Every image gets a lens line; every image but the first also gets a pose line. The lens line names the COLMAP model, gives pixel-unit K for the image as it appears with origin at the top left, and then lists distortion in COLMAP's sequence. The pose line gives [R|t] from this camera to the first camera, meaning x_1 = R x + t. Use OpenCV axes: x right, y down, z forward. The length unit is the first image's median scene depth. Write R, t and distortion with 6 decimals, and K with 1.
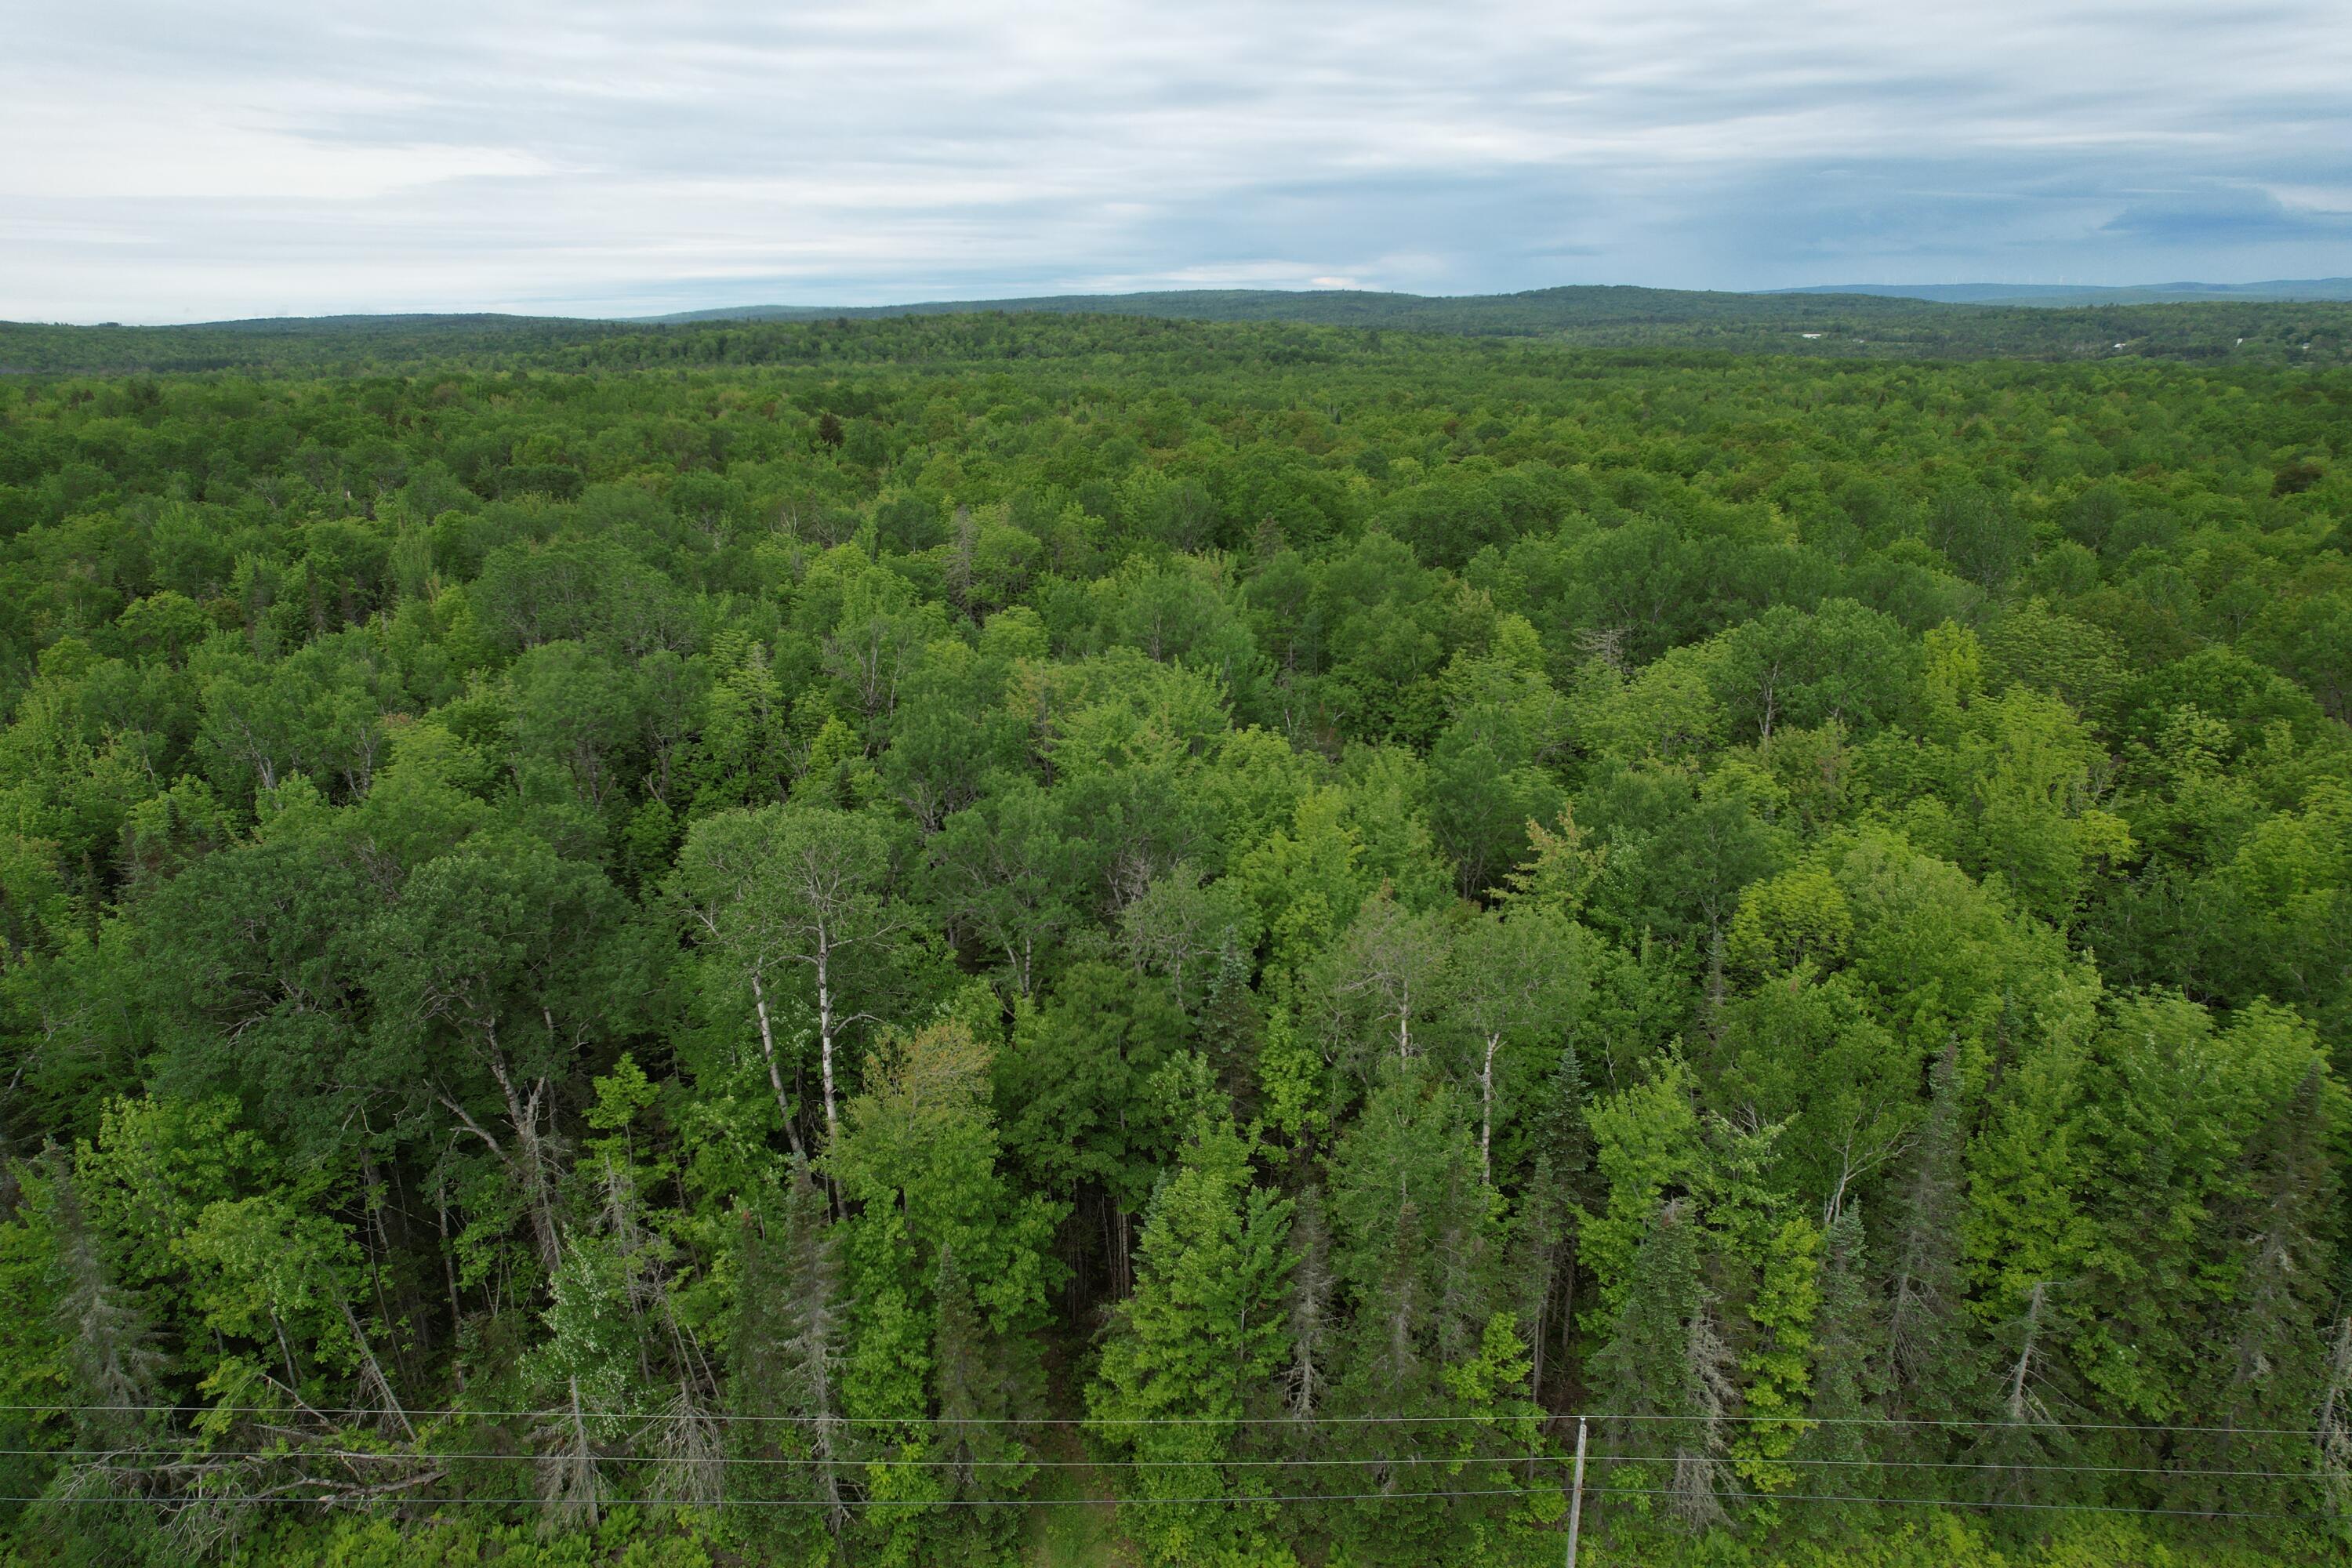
lens RADIAL K [[1489.7, 0, 1171.2], [0, 1489.7, 790.9], [0, 0, 1]] dist [-0.062214, 0.055986]
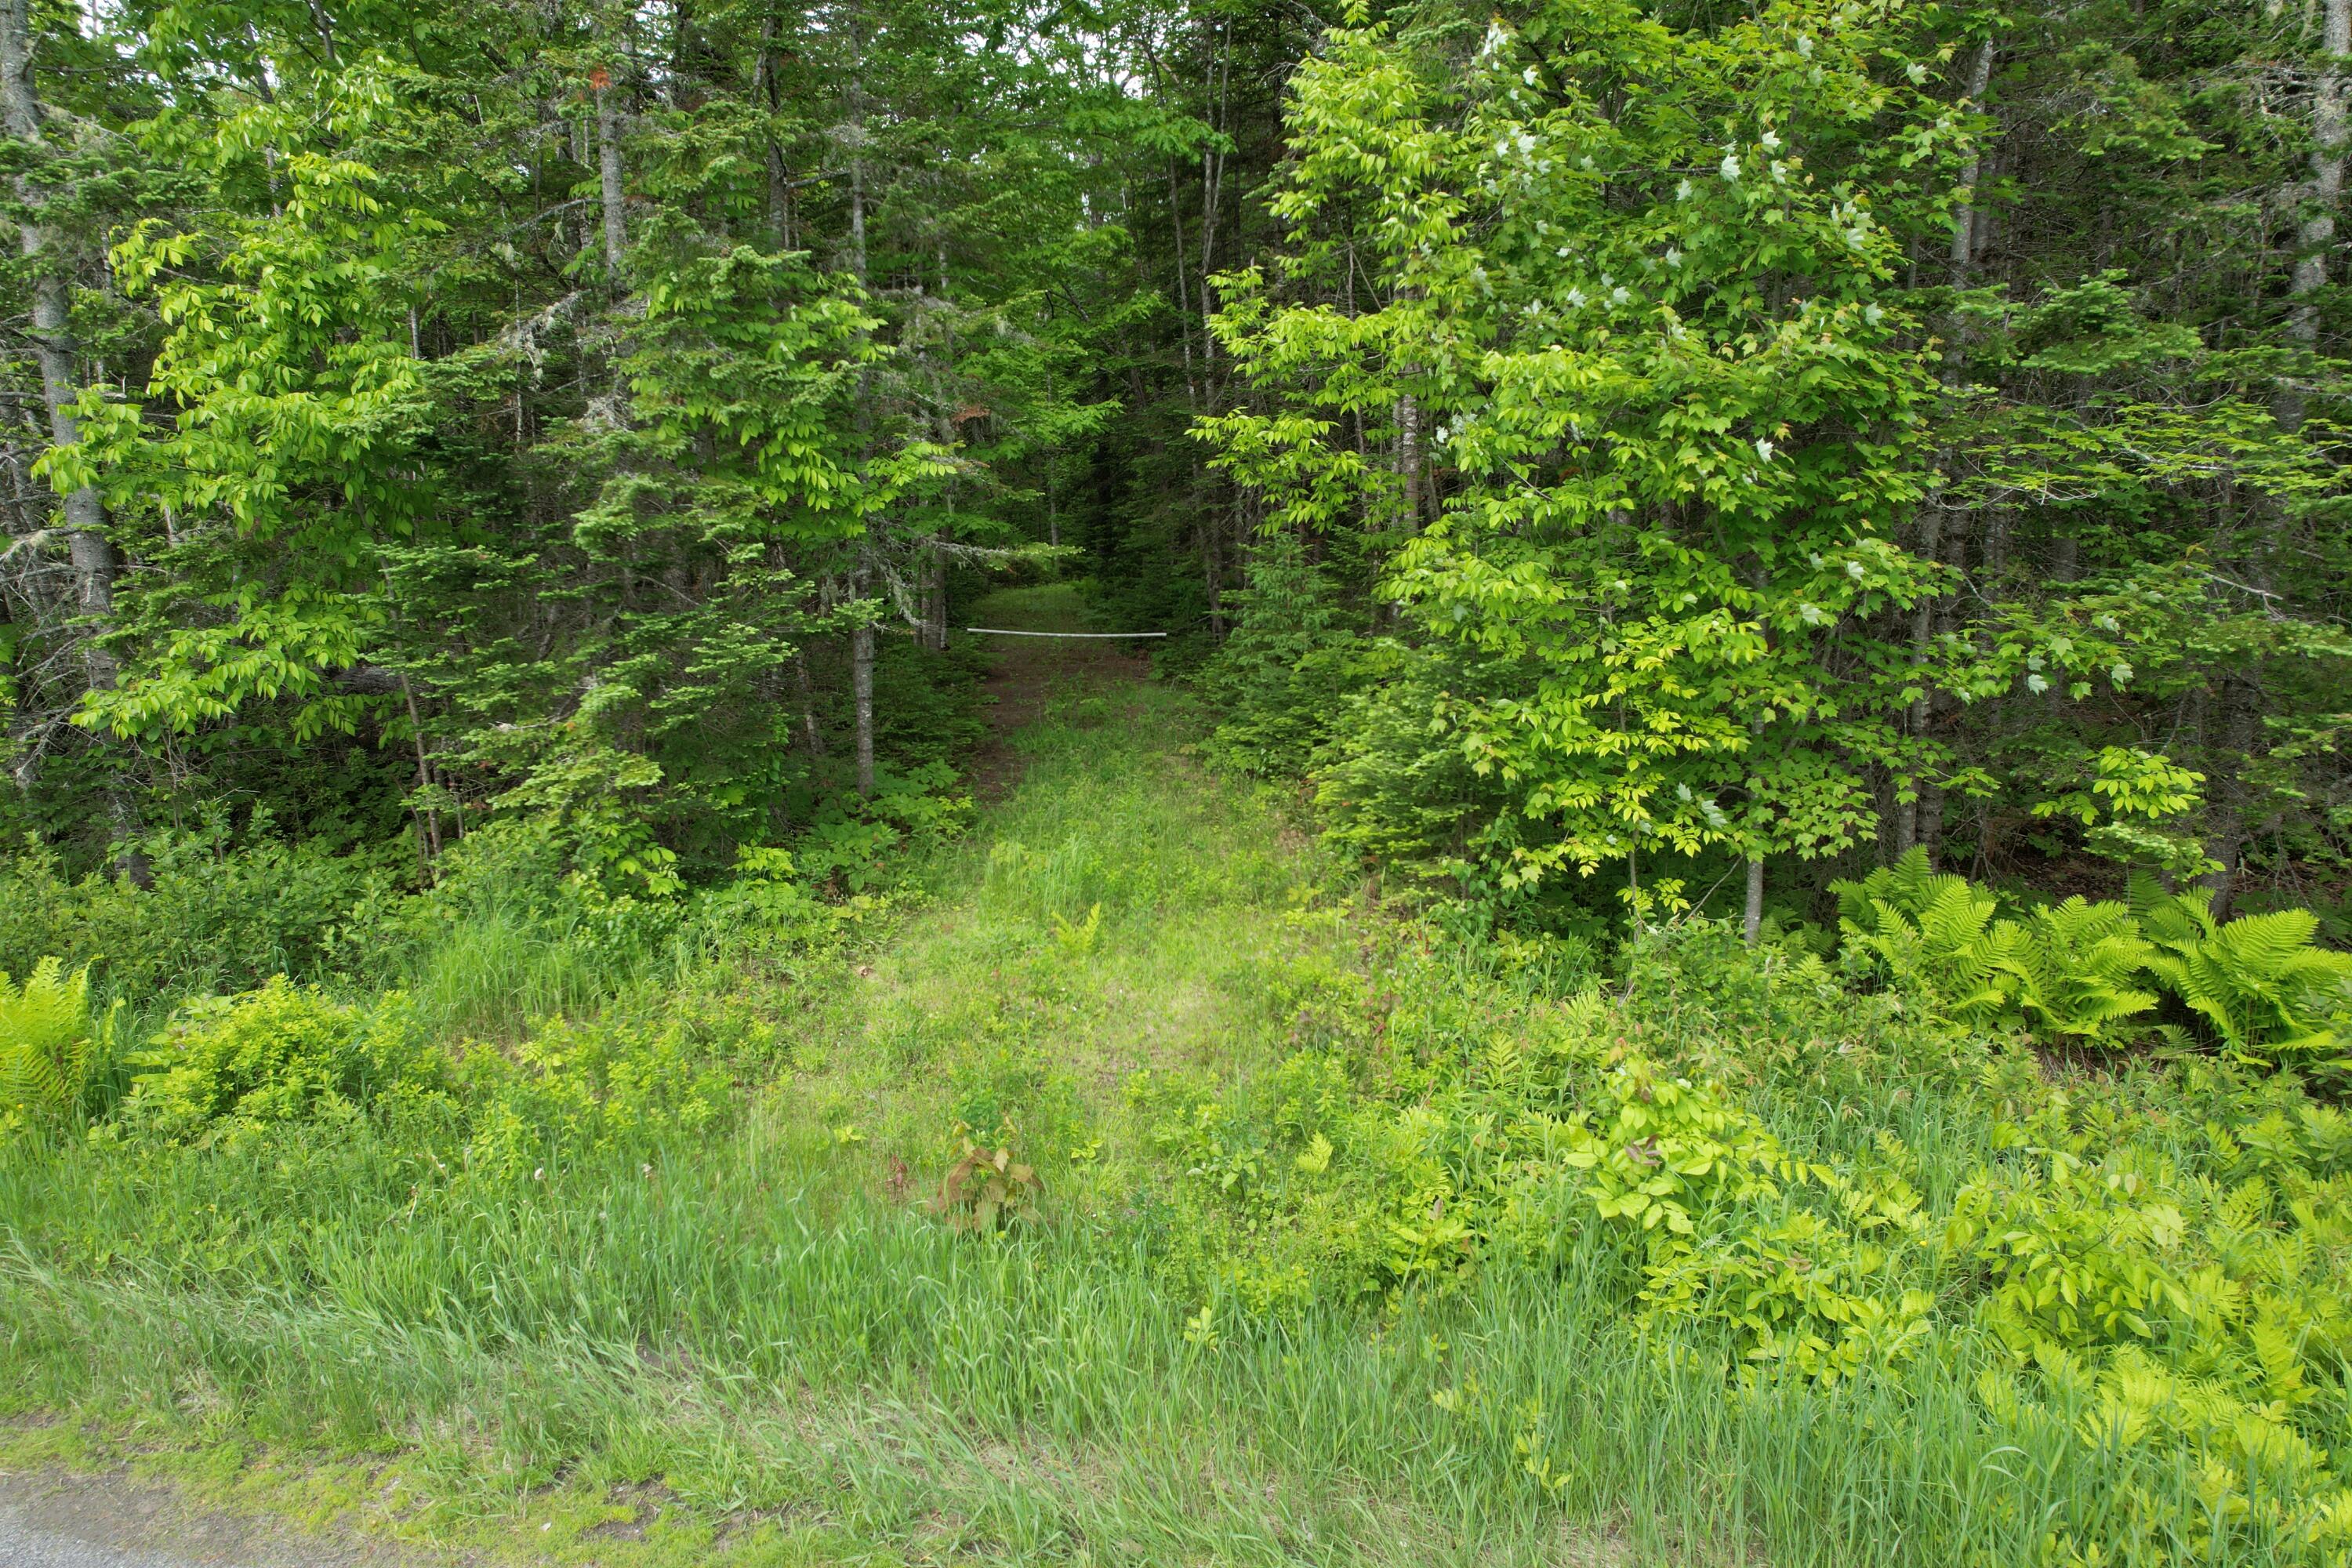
lens RADIAL K [[1489.7, 0, 1171.2], [0, 1489.7, 790.9], [0, 0, 1]] dist [-0.062214, 0.055986]
pose [[0.978663, 0.041959, -0.201142, -0.014664], [-0.065591, 0.991507, -0.112305, 0.519146], [0.194721, 0.123102, 0.973103, 0.791577]]
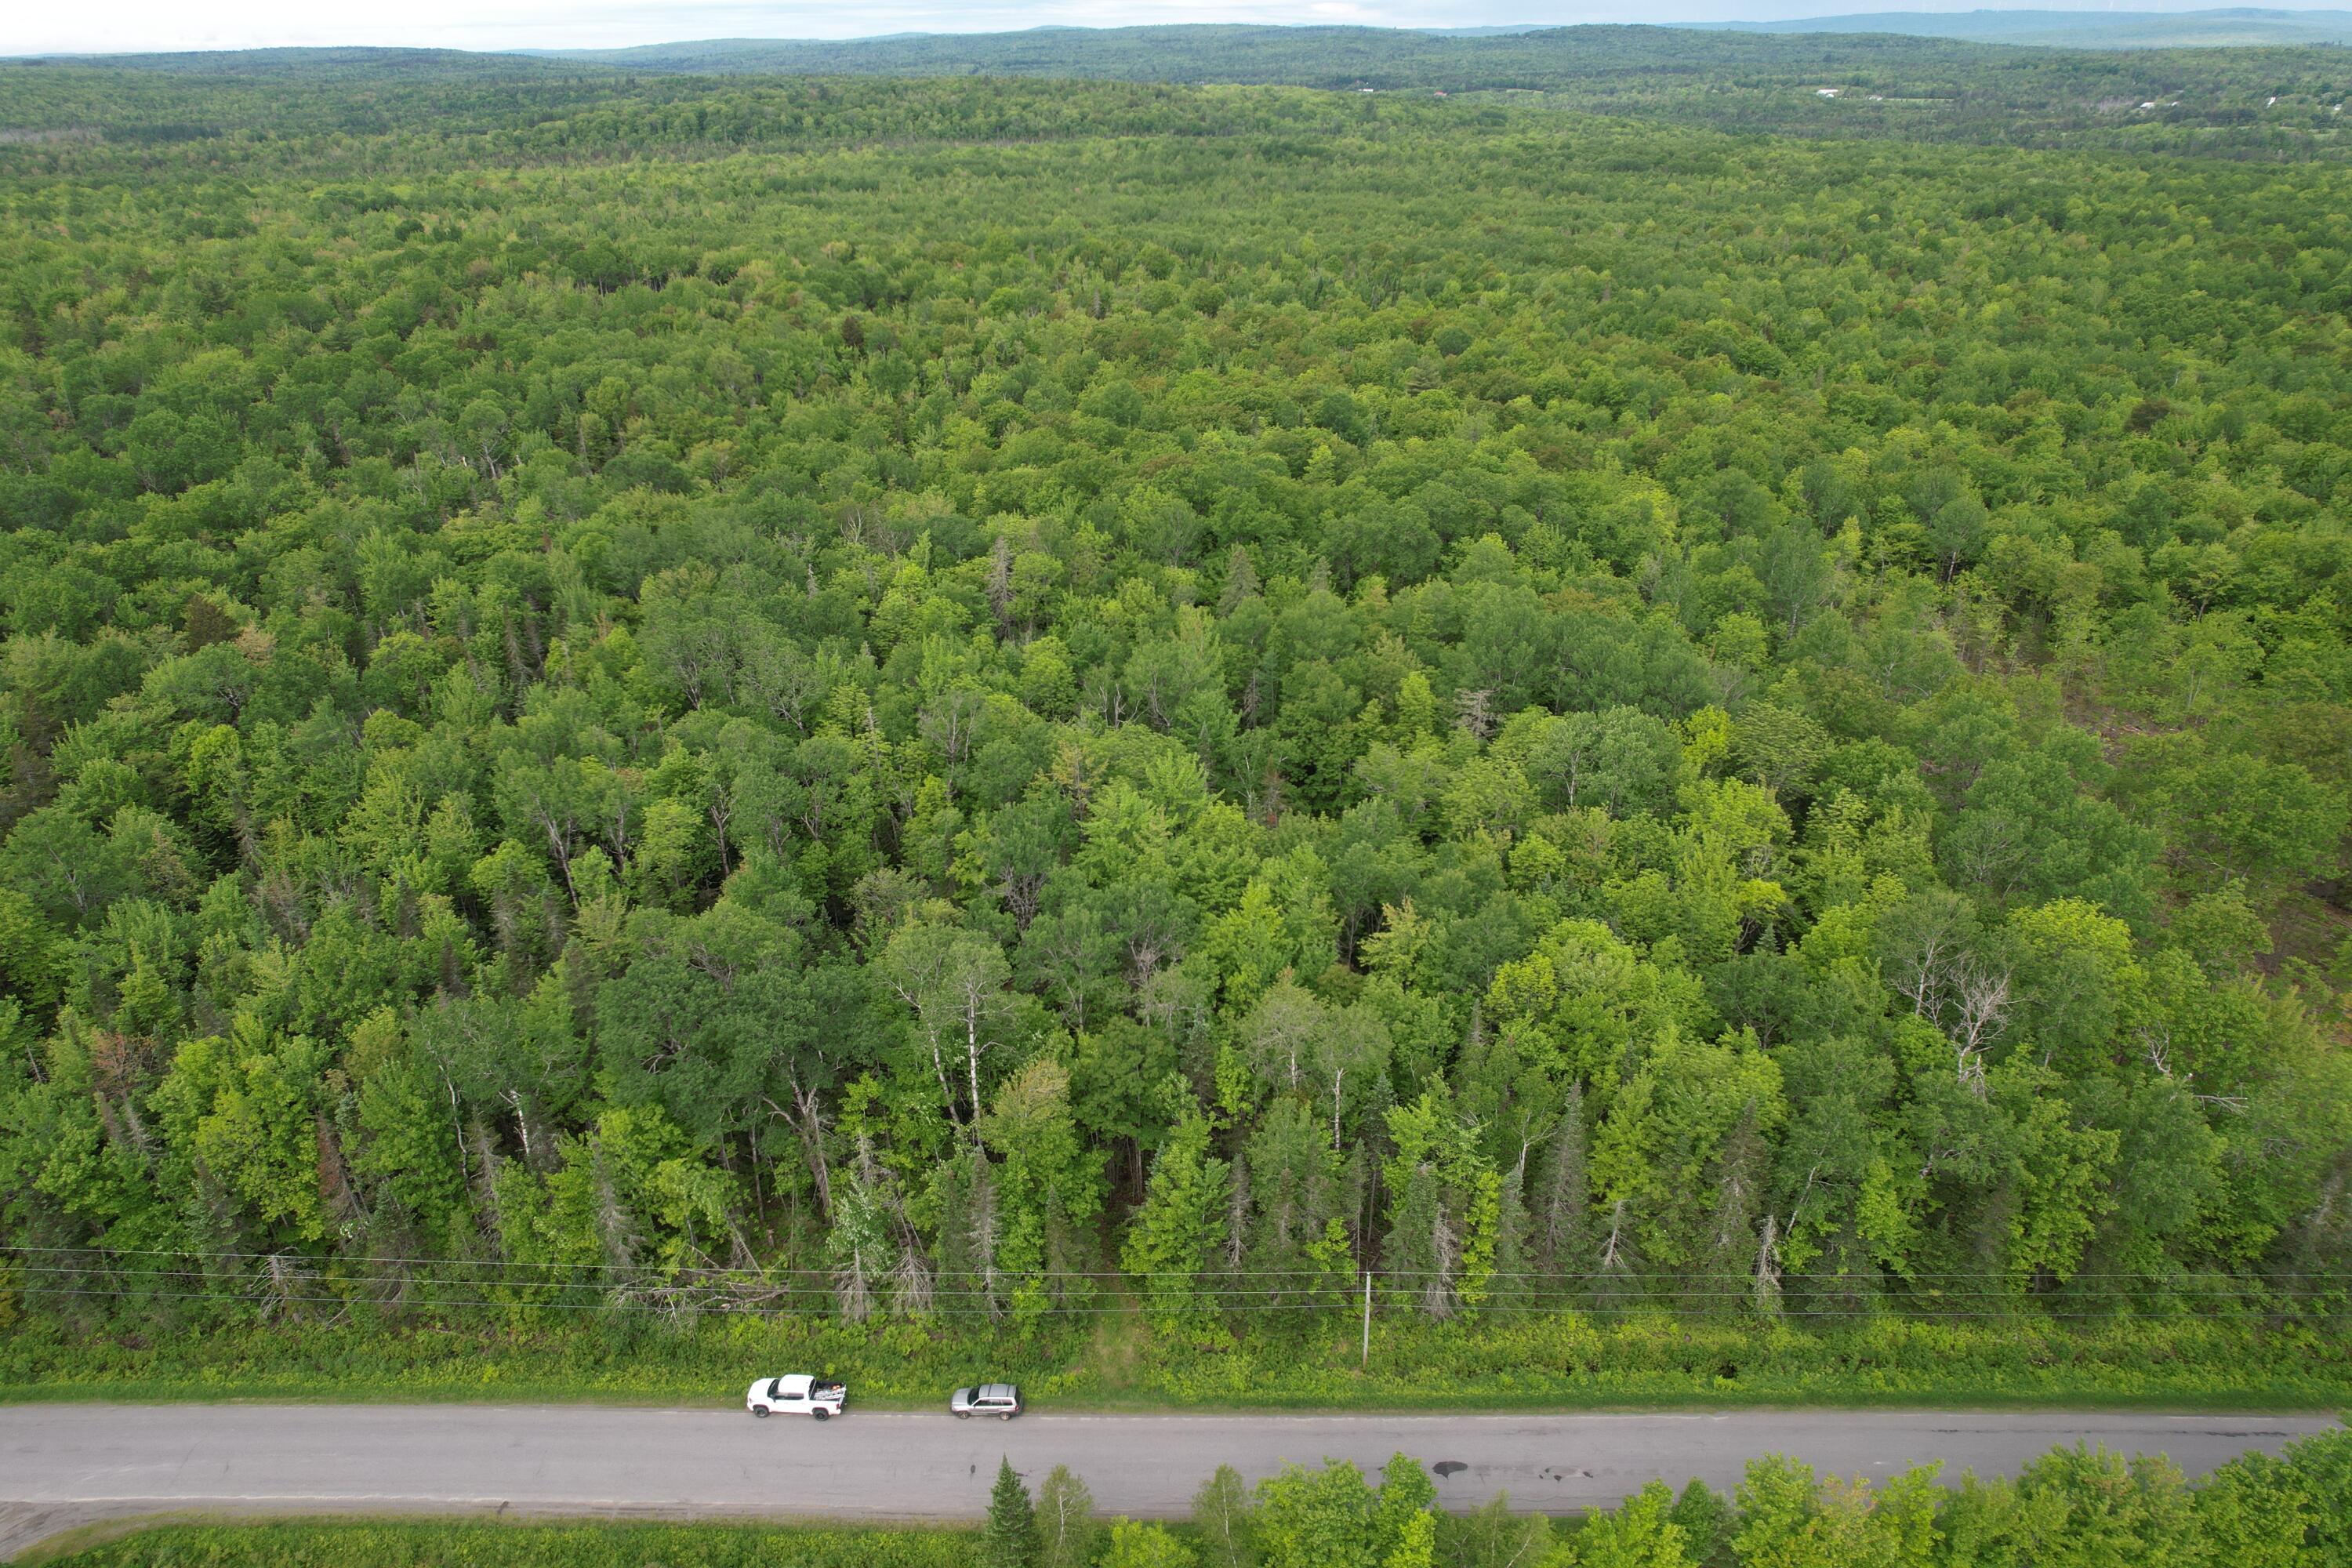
lens RADIAL K [[1489.7, 0, 1171.2], [0, 1489.7, 790.9], [0, 0, 1]] dist [-0.062214, 0.055986]
pose [[0.999981, -0.000347, 0.006115, -0.005614], [-0.000634, 0.987184, 0.159582, -0.488258], [-0.006092, -0.159583, 0.987166, -0.797572]]
